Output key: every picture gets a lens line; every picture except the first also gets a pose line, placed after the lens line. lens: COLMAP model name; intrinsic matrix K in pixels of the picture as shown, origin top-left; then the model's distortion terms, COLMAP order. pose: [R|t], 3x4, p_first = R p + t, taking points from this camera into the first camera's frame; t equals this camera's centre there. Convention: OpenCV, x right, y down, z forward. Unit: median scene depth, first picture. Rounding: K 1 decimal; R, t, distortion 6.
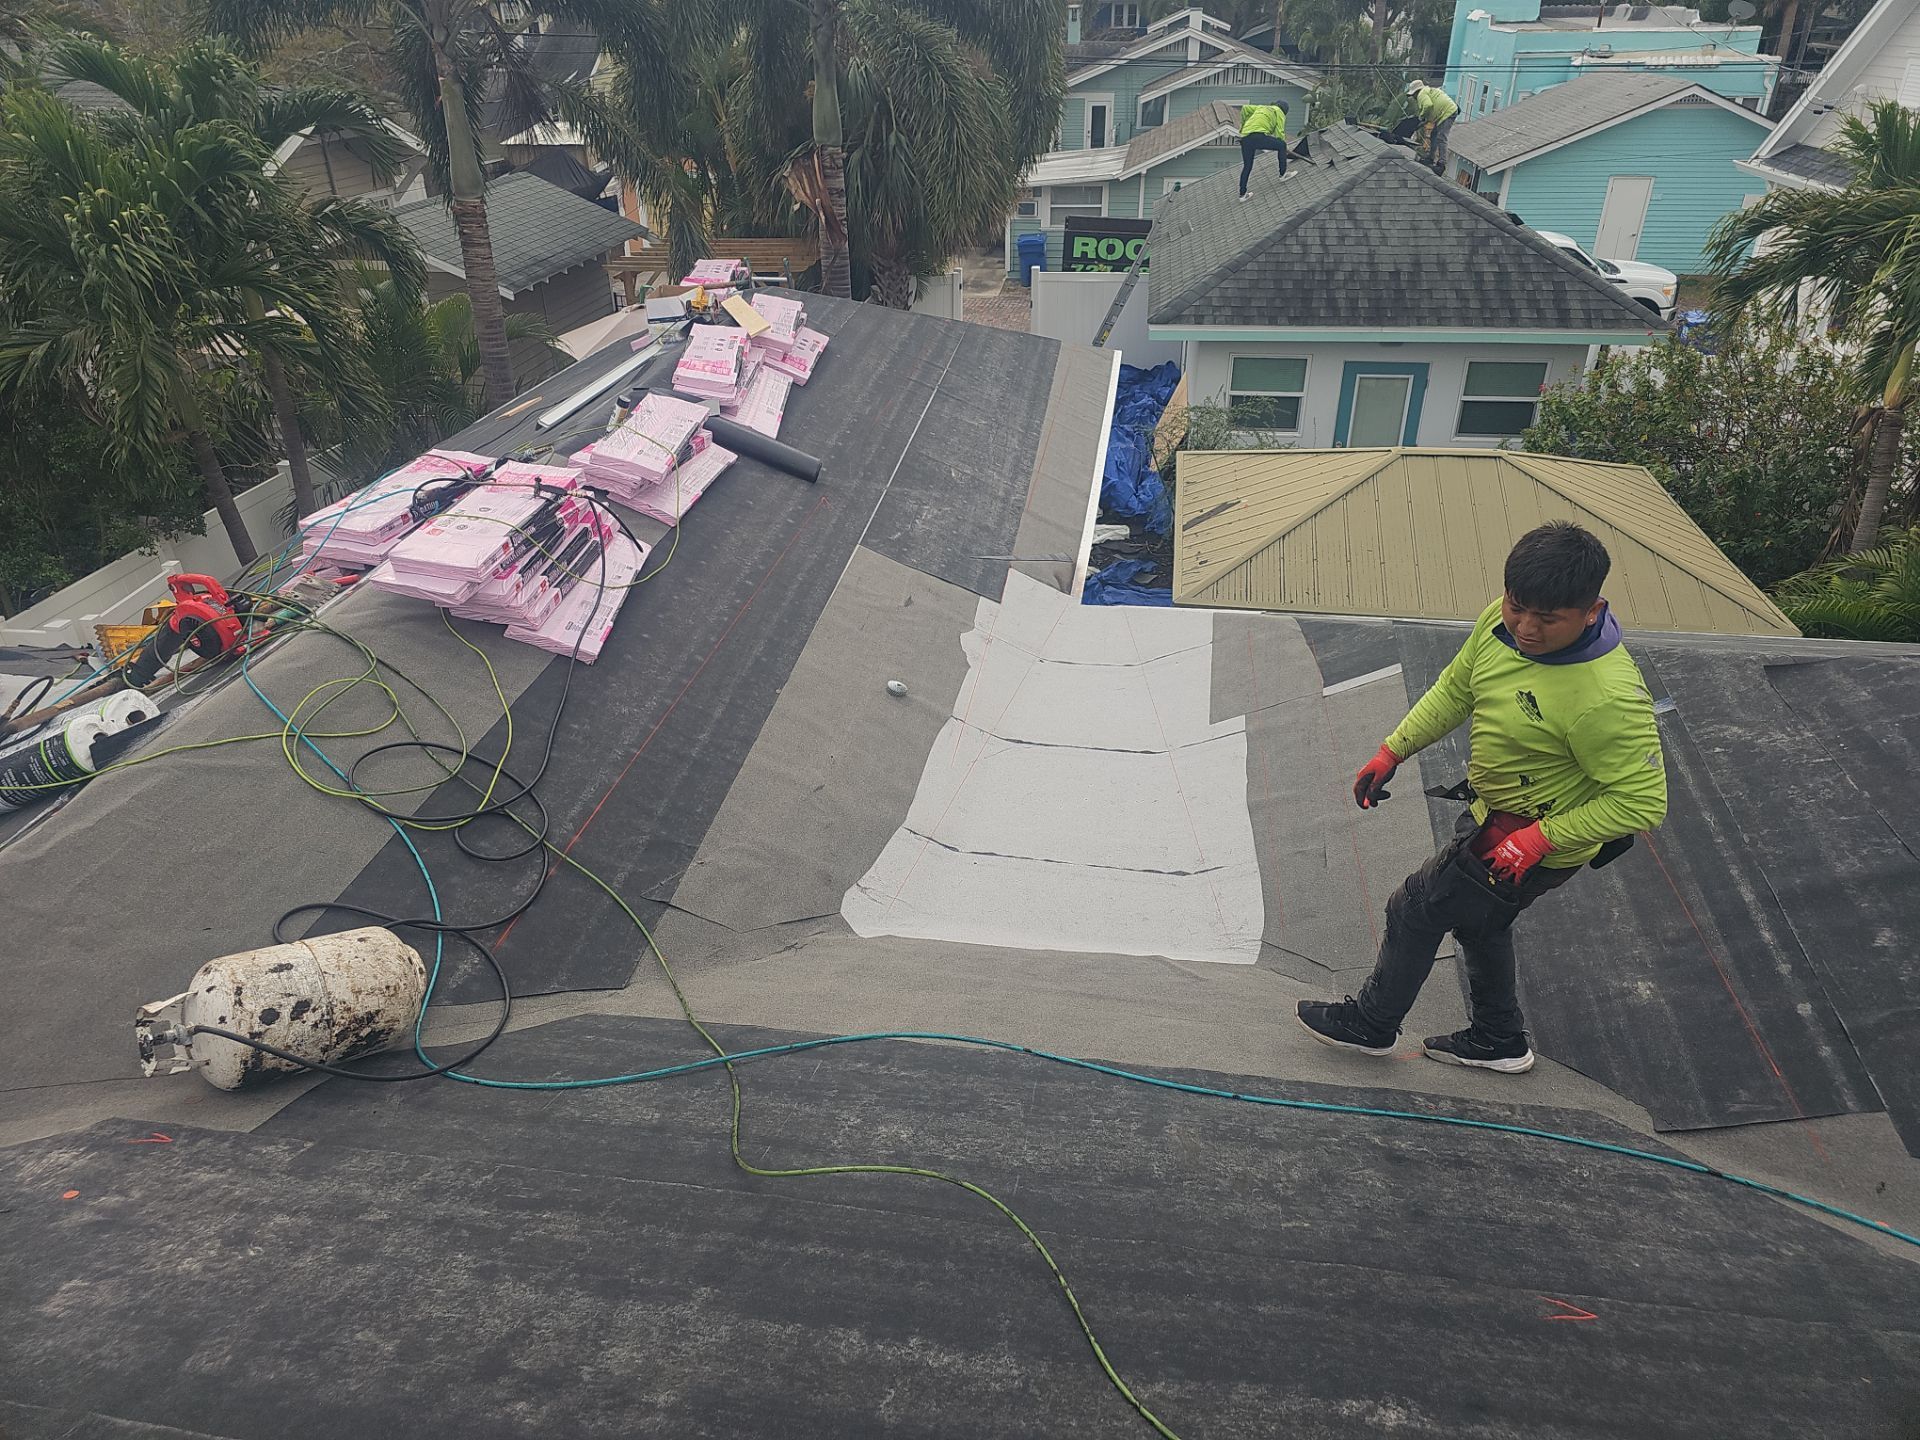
lens RADIAL K [[1305.3, 0, 959.7], [0, 1305.3, 705.6], [0, 0, 1]] dist [0.056366, -0.042929]
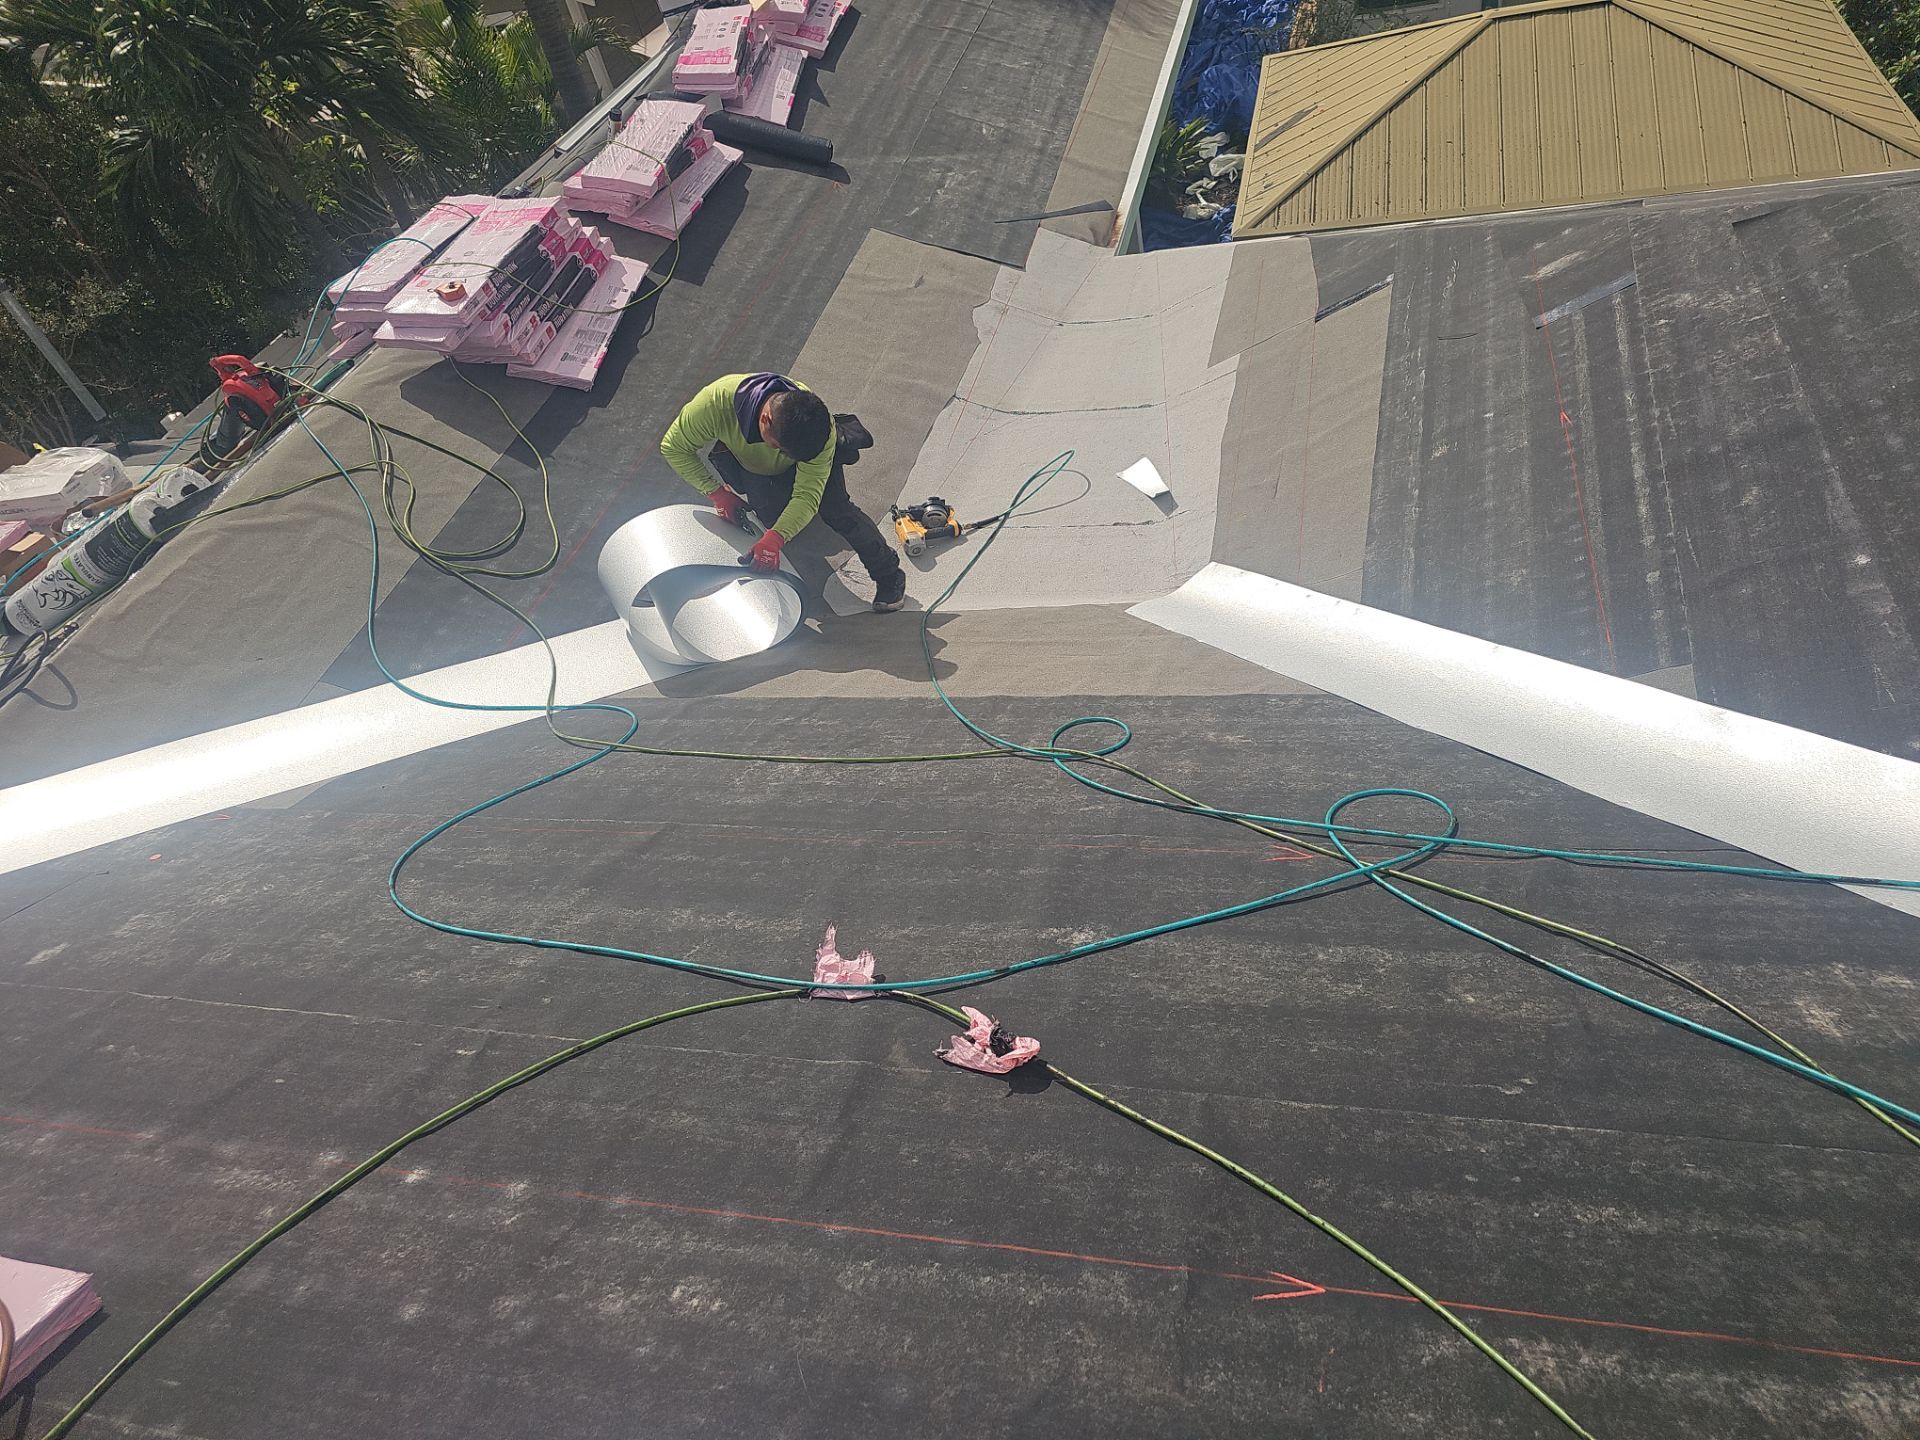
lens RADIAL K [[1301.9, 0, 964.2], [0, 1301.9, 711.3], [0, 0, 1]] dist [0.073357, -0.072473]
pose [[0.979993, -0.093582, -0.175657, 0.125806], [0.133334, 0.963935, 0.230329, 0.009949], [0.147768, -0.249142, 0.957127, -0.036239]]
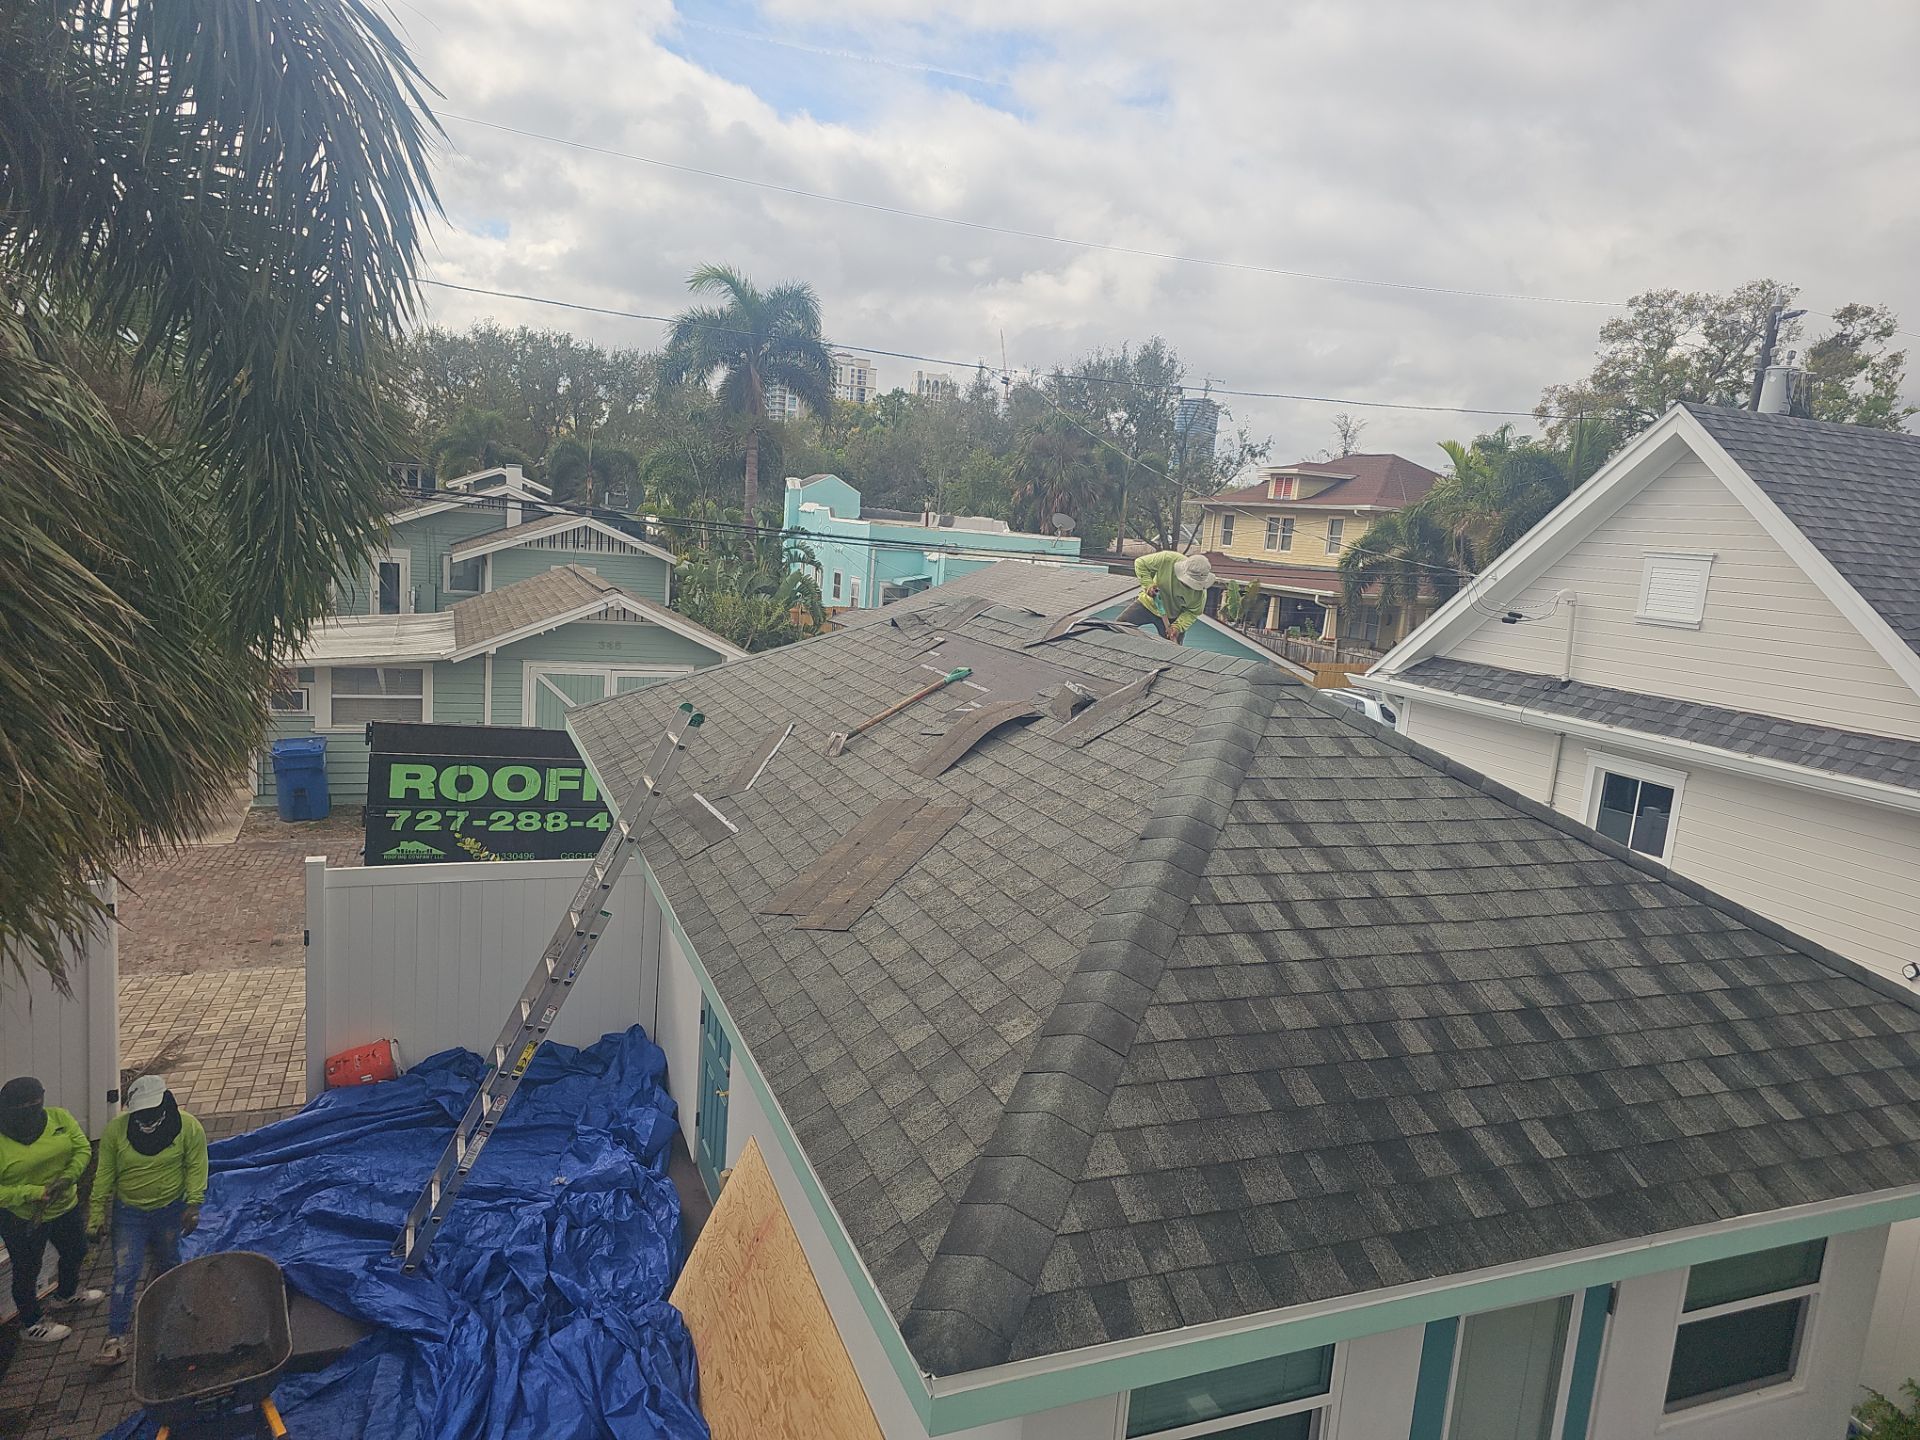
lens RADIAL K [[1239.2, 0, 960.0], [0, 1239.2, 720.0], [0, 0, 1]] dist [0.076370, -0.054627]
pose [[0.858595, -0.009669, 0.512563, 0.075560], [0.169504, 0.948943, -0.266035, -0.650077], [-0.483821, 0.315298, 0.816397, 1.506394]]
